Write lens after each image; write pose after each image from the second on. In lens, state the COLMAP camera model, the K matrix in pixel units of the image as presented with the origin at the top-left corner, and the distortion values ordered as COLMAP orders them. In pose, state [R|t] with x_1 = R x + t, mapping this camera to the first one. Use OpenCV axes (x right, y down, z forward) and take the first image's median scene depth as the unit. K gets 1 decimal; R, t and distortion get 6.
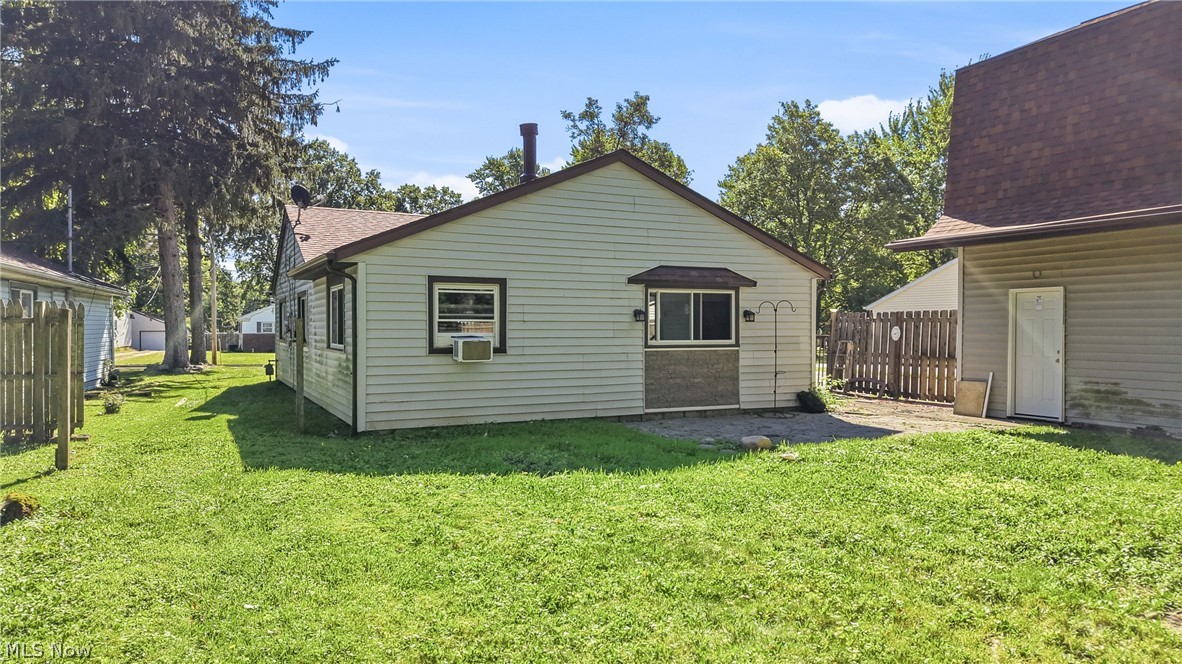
lens RADIAL K [[791.3, 0, 591.7], [0, 791.3, 337.4], [0, 0, 1]] dist [0.027932, -0.032641]
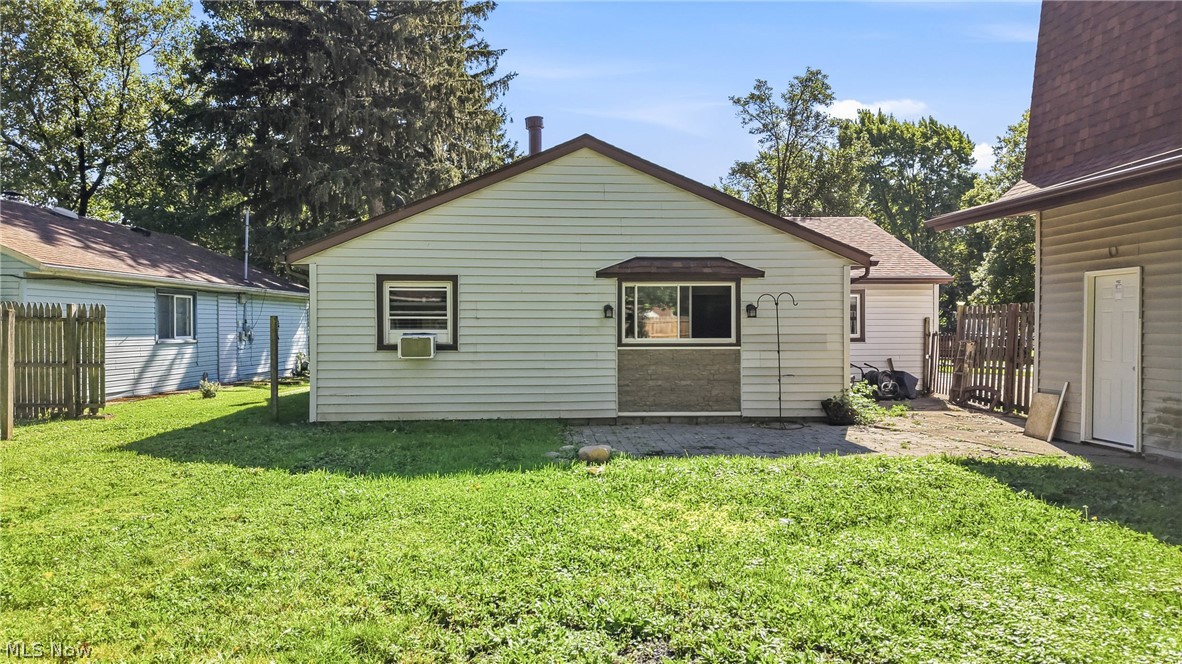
lens RADIAL K [[791.3, 0, 591.7], [0, 791.3, 337.4], [0, 0, 1]] dist [0.027932, -0.032641]
pose [[0.924259, 0.003782, -0.381747, 0.384891], [-0.002874, 0.999992, 0.002950, 0.000199], [0.381755, -0.001629, 0.924262, 0.127704]]
